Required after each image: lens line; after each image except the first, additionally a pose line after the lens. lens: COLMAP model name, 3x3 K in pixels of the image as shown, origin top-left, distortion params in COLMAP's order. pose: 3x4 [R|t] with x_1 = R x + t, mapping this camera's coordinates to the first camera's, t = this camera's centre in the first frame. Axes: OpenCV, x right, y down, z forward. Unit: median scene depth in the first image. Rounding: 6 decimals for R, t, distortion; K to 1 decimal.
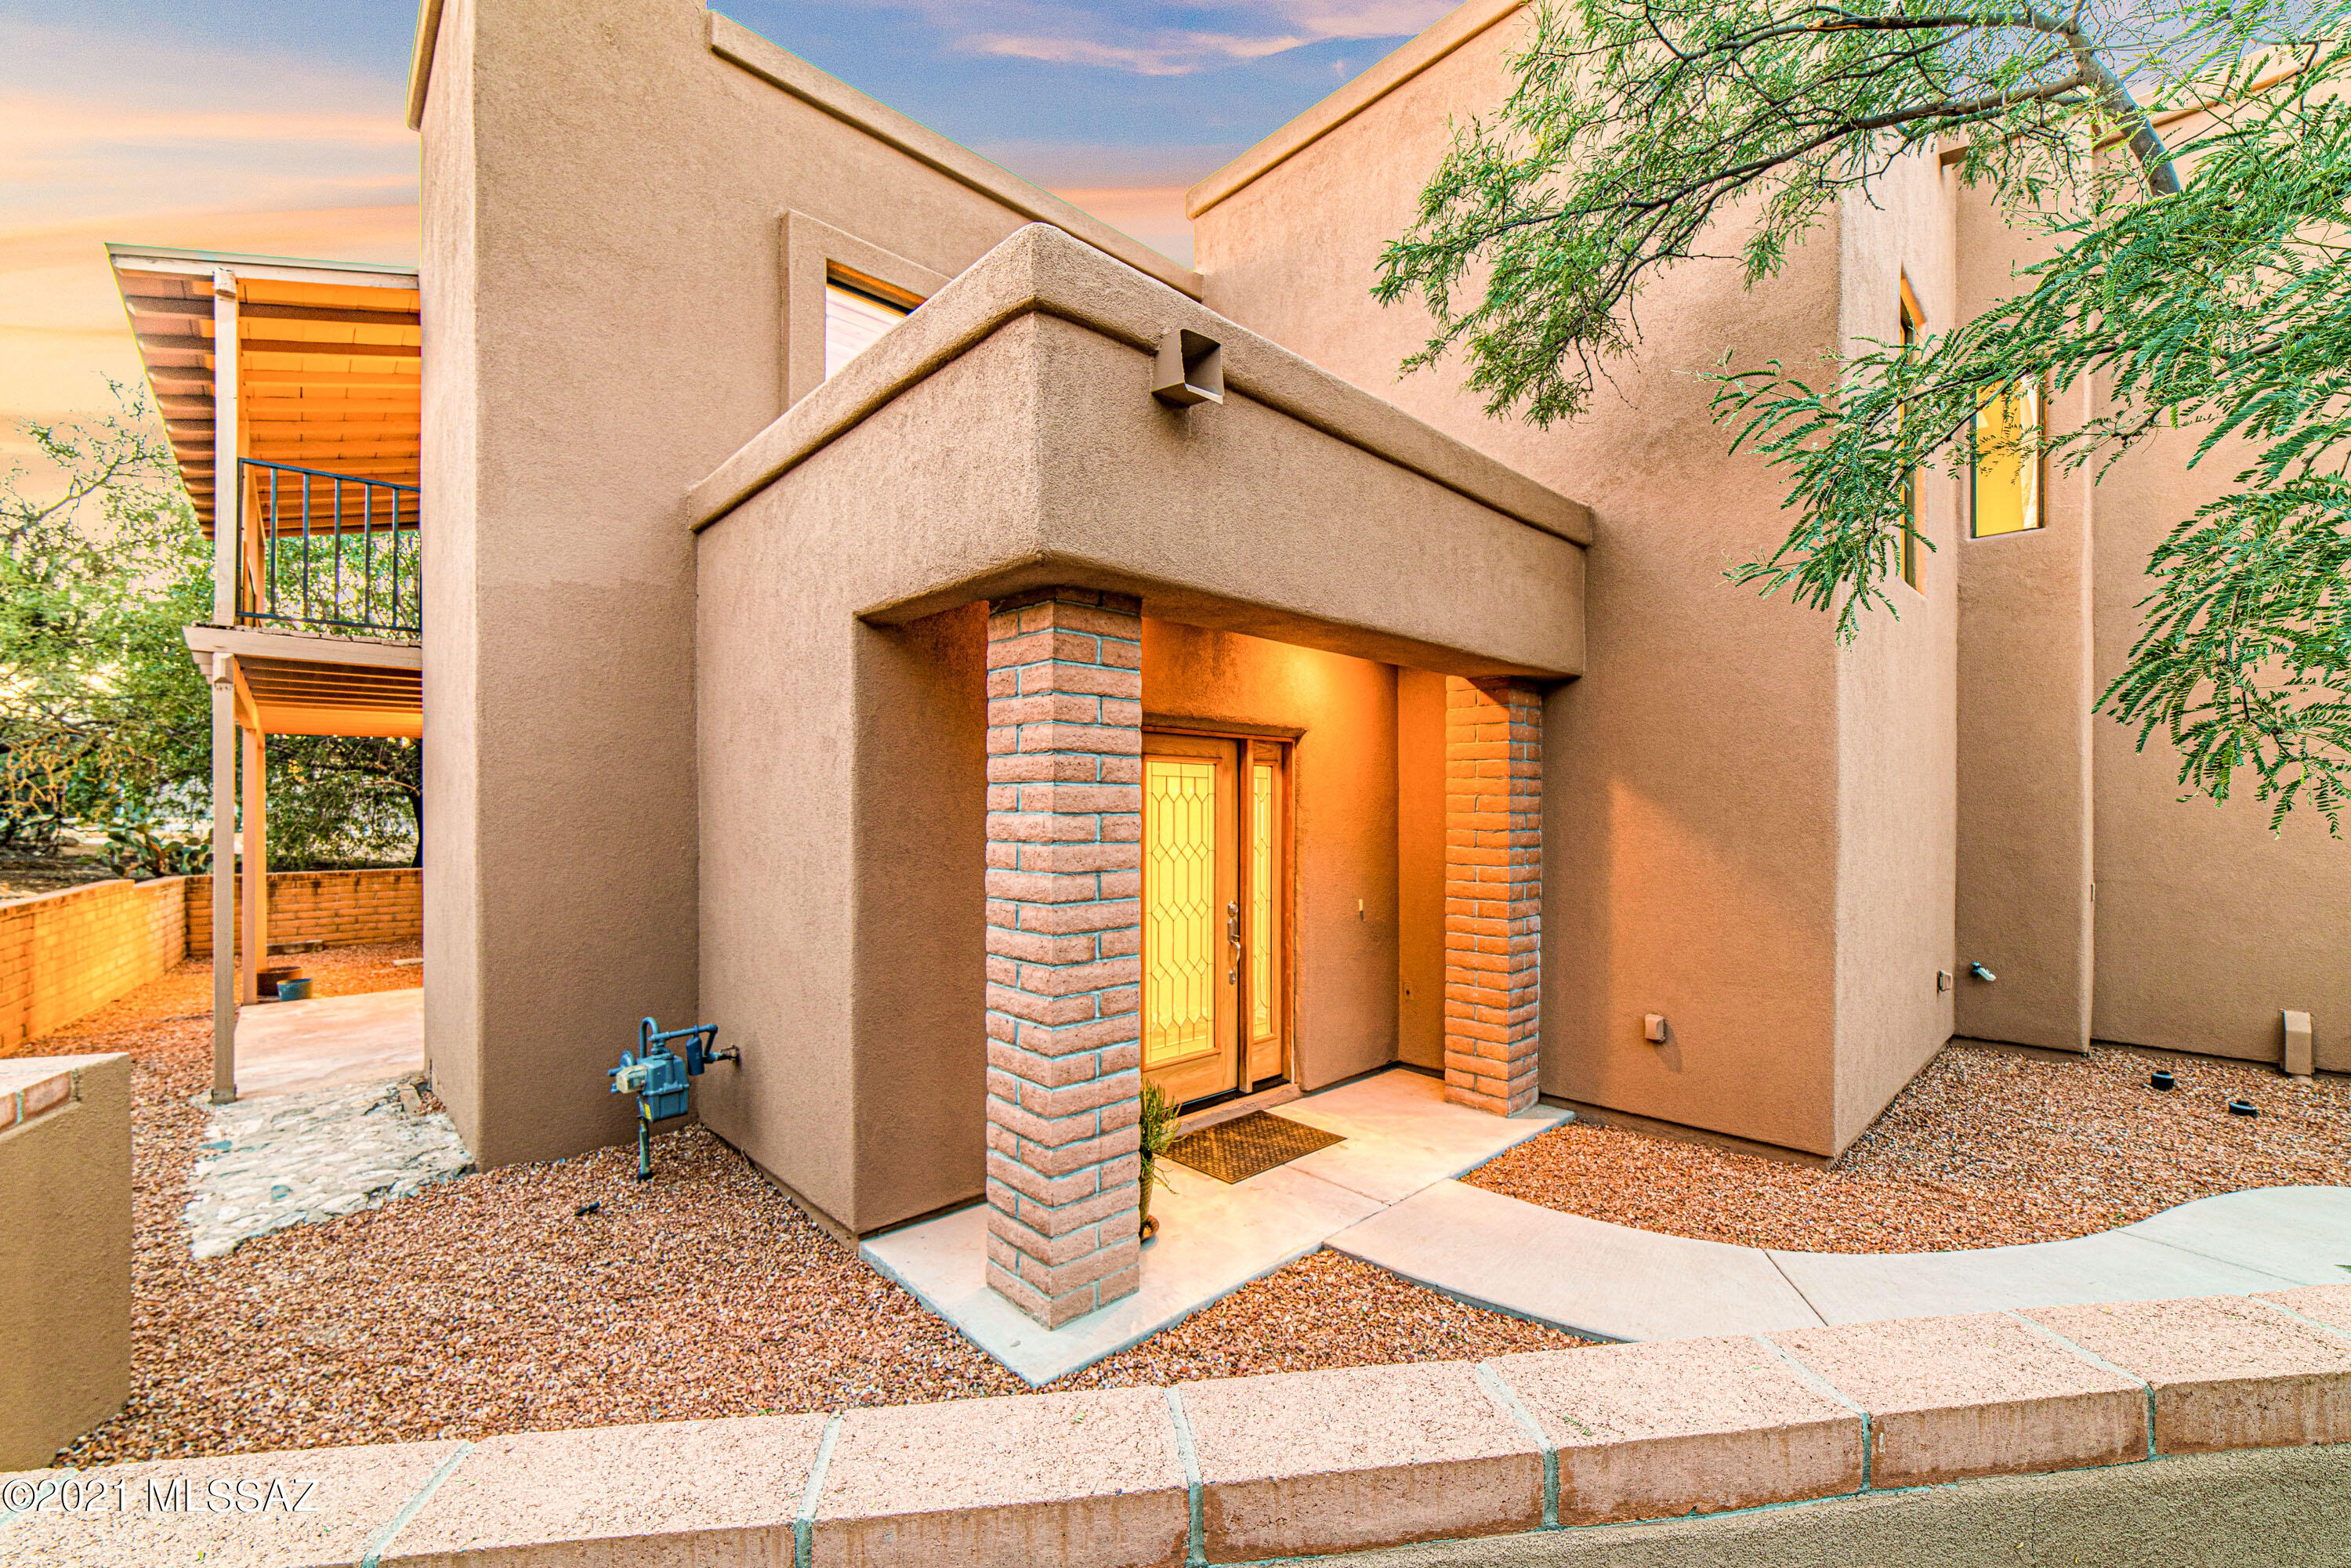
lens RADIAL K [[941.7, 0, 1175.5], [0, 941.7, 784.0], [0, 0, 1]] dist [-0.001424, 0.000205]
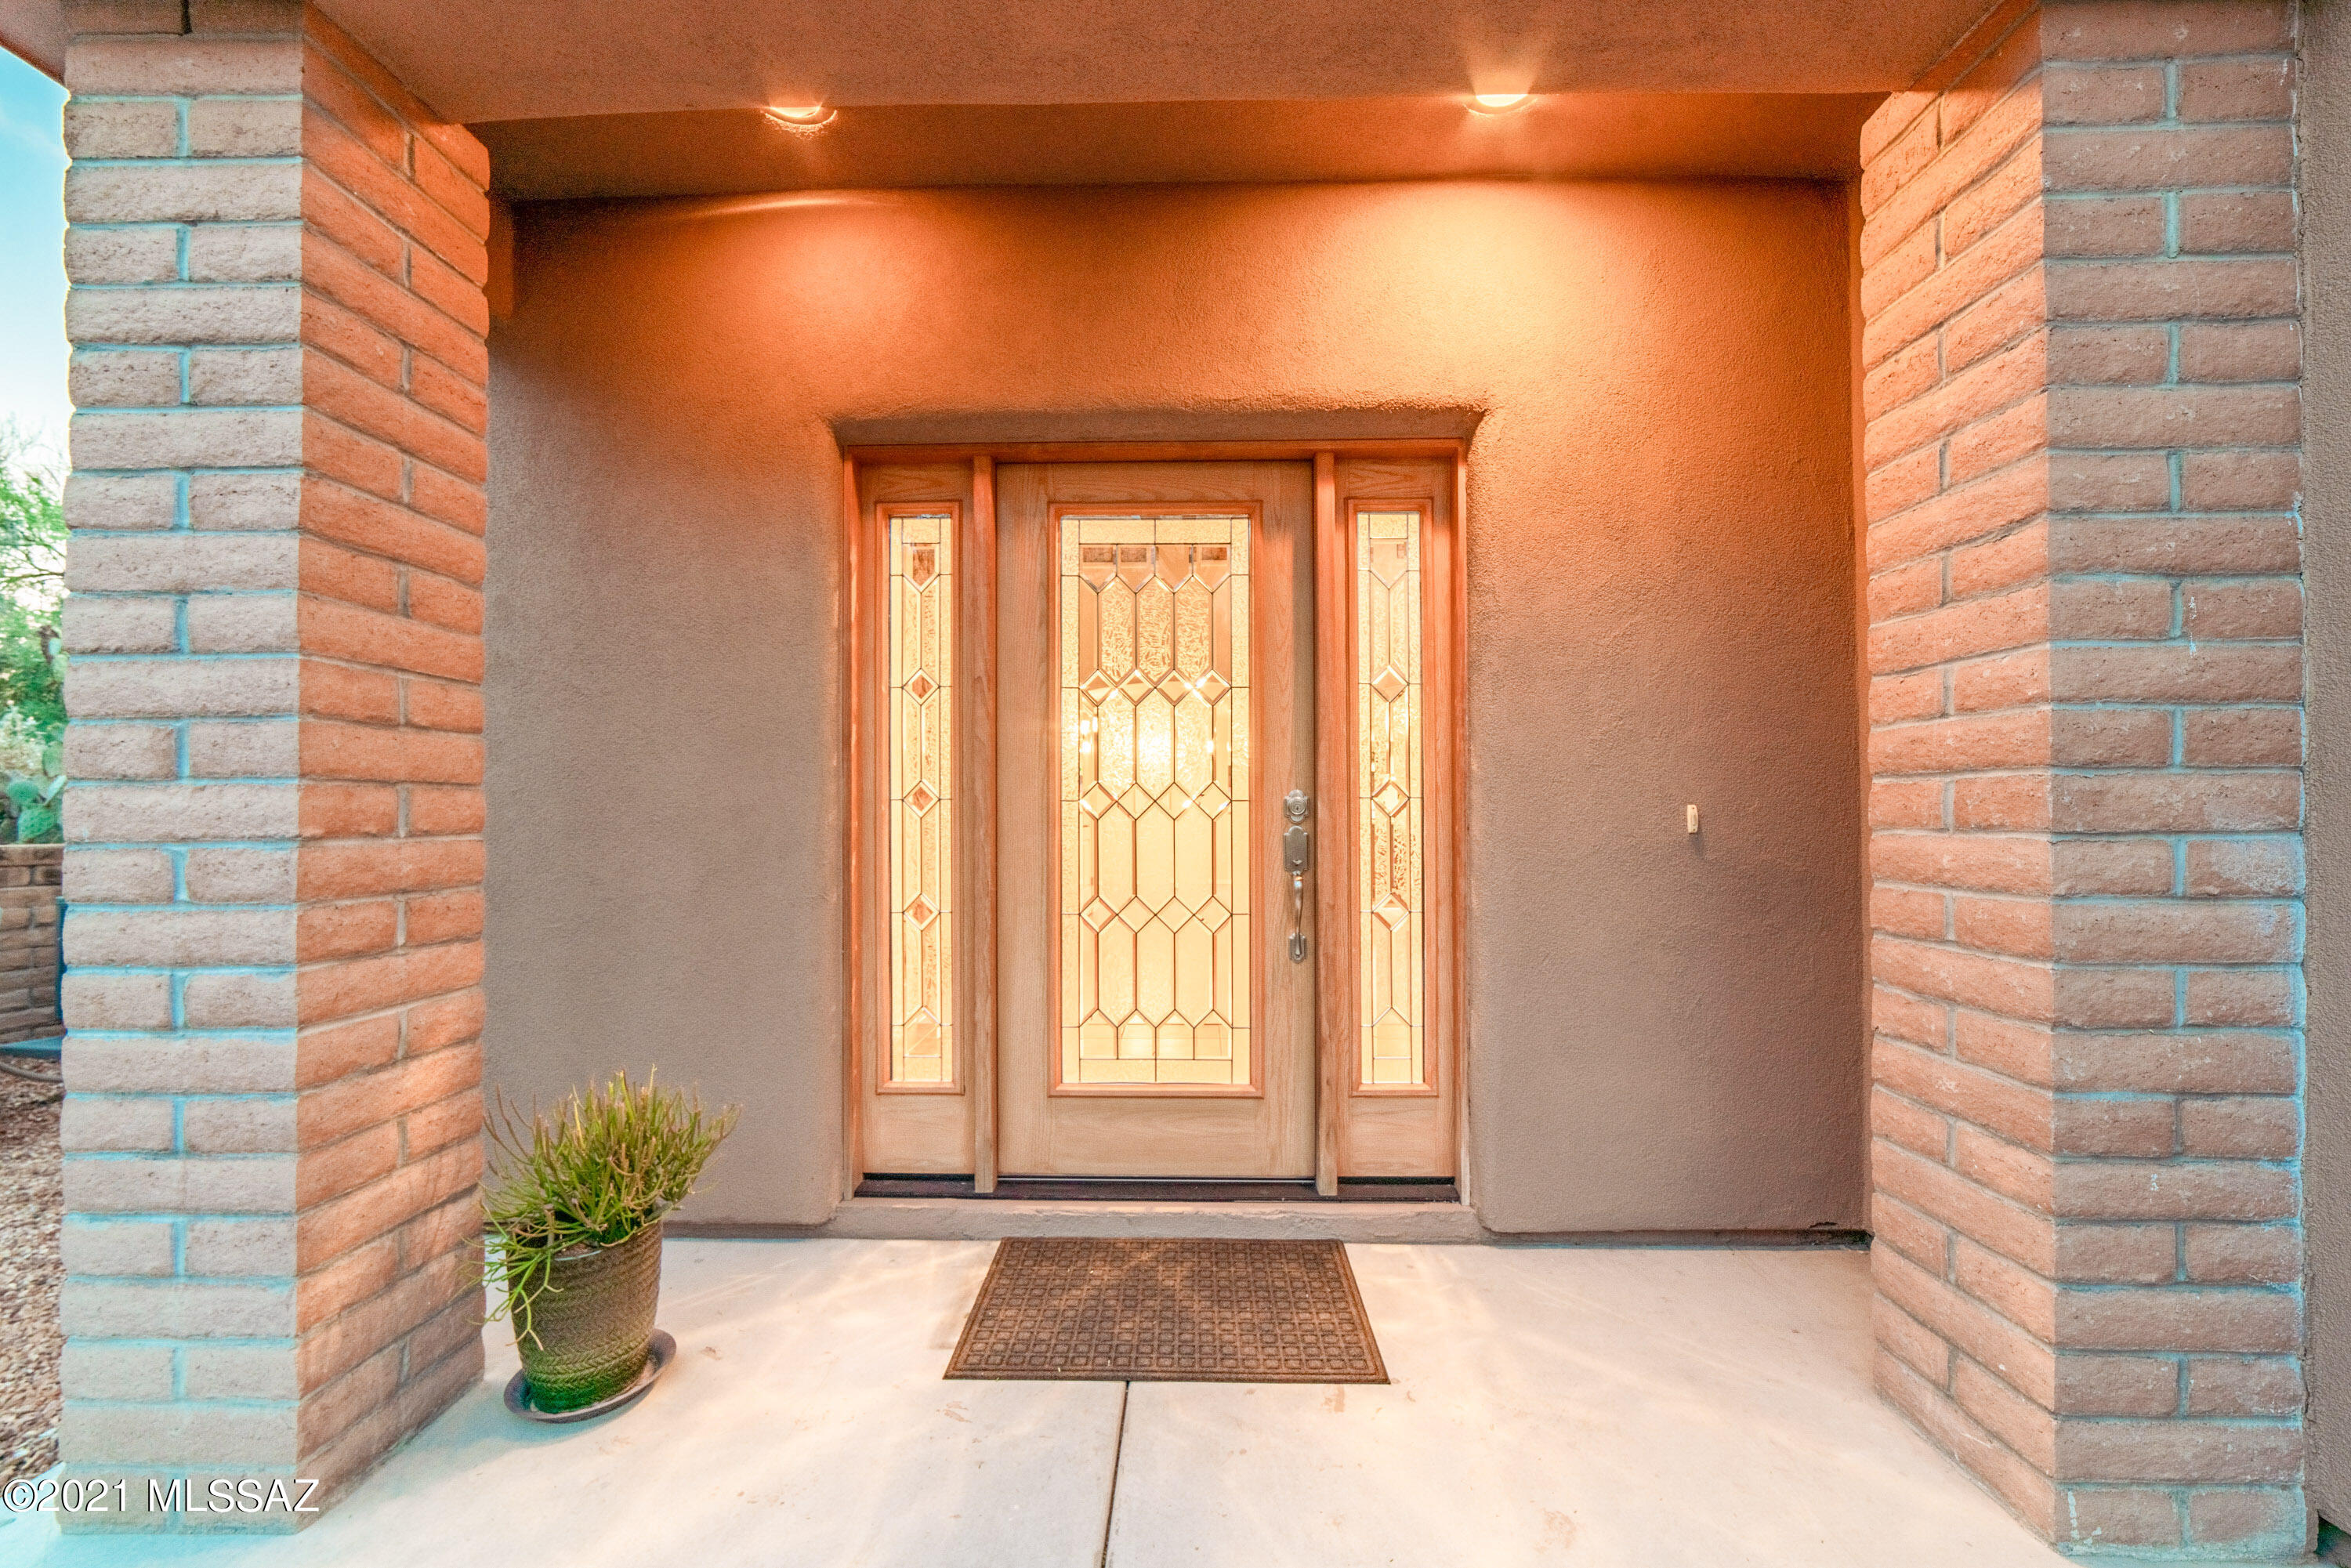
lens RADIAL K [[941.7, 0, 1175.5], [0, 941.7, 784.0], [0, 0, 1]] dist [-0.001424, 0.000205]
pose [[0.708195, -0.024752, -0.705582, 0.367521], [0.025185, 0.999635, -0.009789, 0.126227], [0.705567, -0.010838, 0.708560, 0.622935]]
